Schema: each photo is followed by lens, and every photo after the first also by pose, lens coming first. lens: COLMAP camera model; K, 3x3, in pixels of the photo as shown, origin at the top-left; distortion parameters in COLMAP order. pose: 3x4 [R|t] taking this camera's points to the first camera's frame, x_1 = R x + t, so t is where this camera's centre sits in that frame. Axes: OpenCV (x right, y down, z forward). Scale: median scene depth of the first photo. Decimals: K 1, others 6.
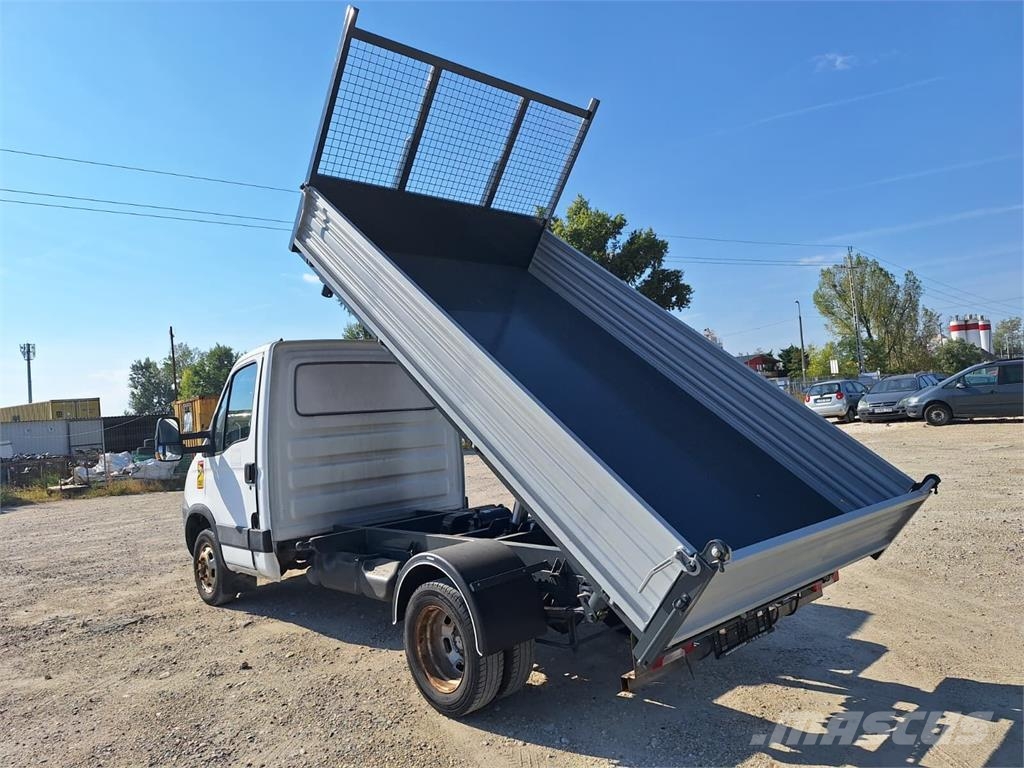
lens RADIAL K [[714.6, 0, 510.6], [0, 714.6, 369.7], [0, 0, 1]] dist [0.084009, -0.111814]
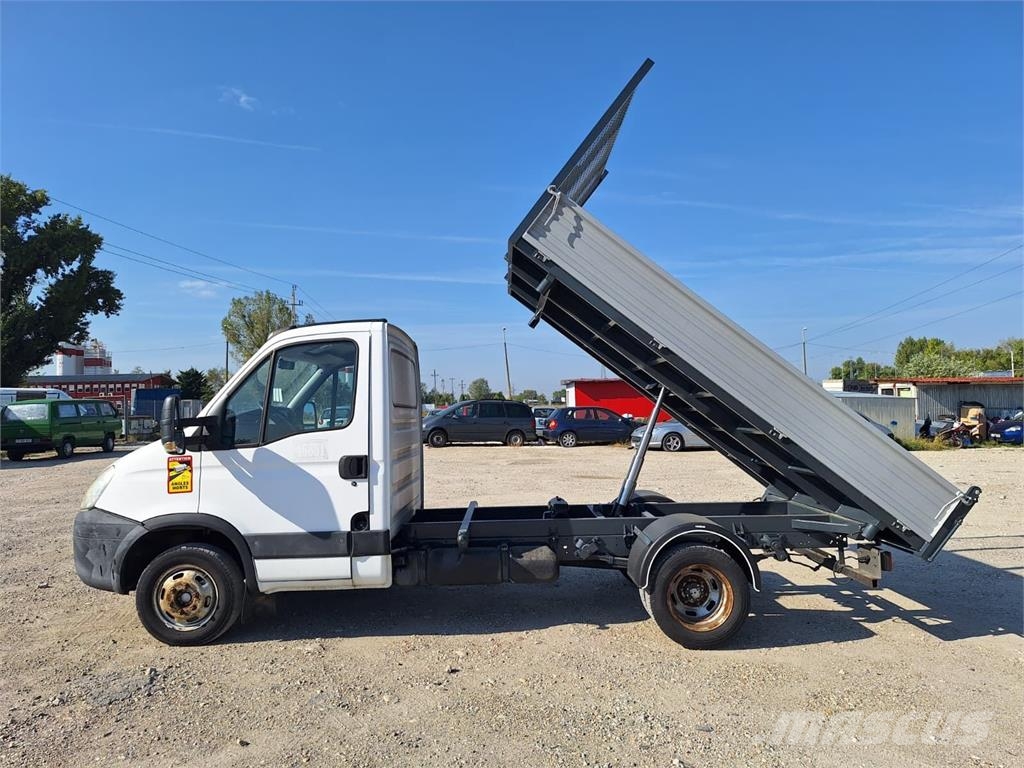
lens RADIAL K [[714.6, 0, 510.6], [0, 714.6, 369.7], [0, 0, 1]] dist [0.084009, -0.111814]
pose [[0.648576, 0.108026, 0.753445, -0.107779], [-0.080476, 0.994061, -0.073250, 0.008952], [-0.756883, -0.013126, 0.653418, 0.034998]]
